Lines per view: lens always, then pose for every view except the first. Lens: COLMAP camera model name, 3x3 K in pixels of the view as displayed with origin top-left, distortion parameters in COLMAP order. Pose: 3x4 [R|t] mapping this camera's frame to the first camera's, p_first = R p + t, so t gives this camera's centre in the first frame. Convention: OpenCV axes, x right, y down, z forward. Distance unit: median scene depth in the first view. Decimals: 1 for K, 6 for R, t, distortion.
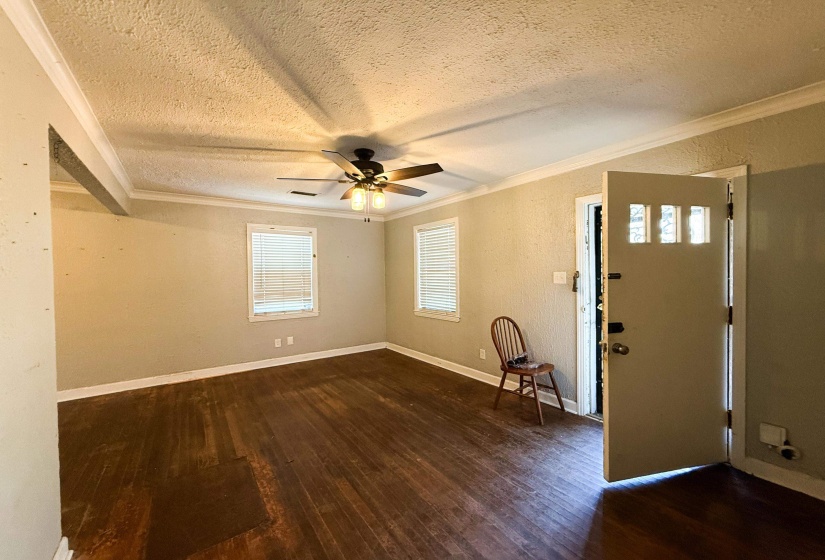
lens RADIAL K [[325.4, 0, 412.5], [0, 325.4, 280.0], [0, 0, 1]] dist [0.000239, -0.000075]
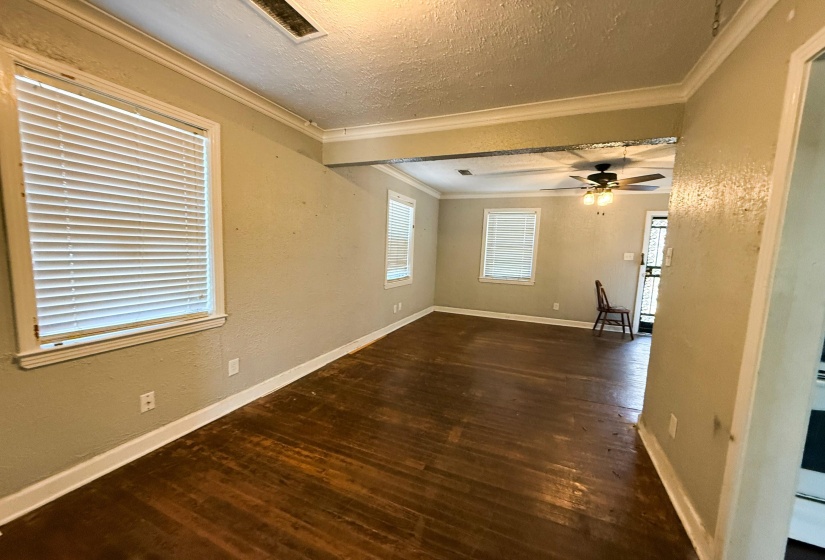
lens RADIAL K [[325.4, 0, 412.5], [0, 325.4, 280.0], [0, 0, 1]] dist [0.000239, -0.000075]
pose [[0.850670, -0.005149, 0.525675, -0.960488], [-0.040005, 0.996418, 0.074497, 0.023123], [-0.524176, -0.084402, 0.847417, 0.099873]]
